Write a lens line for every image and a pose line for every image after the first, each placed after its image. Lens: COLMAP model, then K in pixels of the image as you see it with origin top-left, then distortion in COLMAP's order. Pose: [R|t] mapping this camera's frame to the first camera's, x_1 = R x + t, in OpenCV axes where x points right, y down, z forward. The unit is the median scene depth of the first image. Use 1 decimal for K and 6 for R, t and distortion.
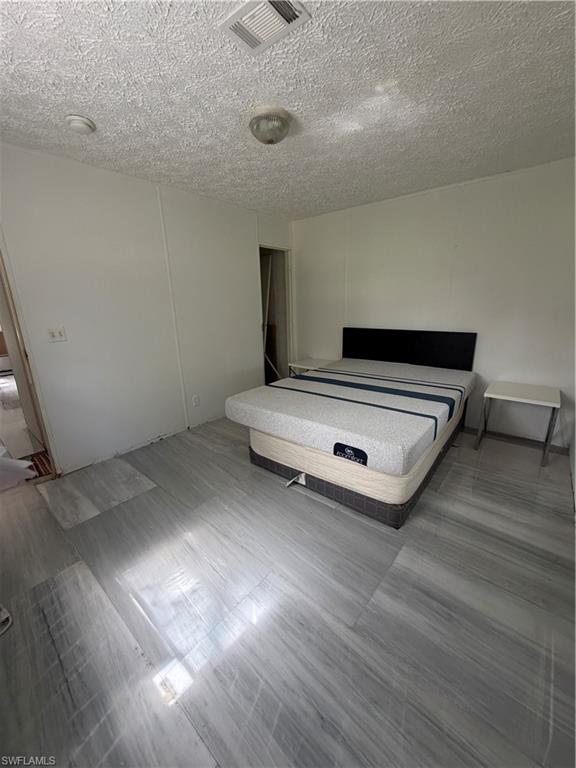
lens RADIAL K [[309.4, 0, 287.9], [0, 309.4, 383.3], [0, 0, 1]] dist [0.006522, -0.000490]
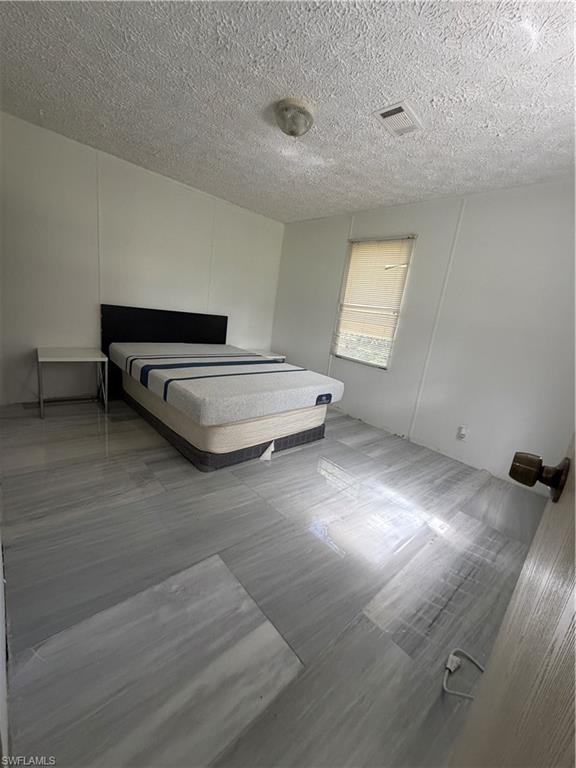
lens RADIAL K [[309.4, 0, 287.7], [0, 309.4, 385.3], [0, 0, 1]] dist [0.006522, -0.000490]
pose [[0.100712, -0.198338, 0.974946, -1.494662], [0.126731, 0.974503, 0.185156, -0.165760], [-0.986811, 0.104909, 0.123279, 1.162770]]
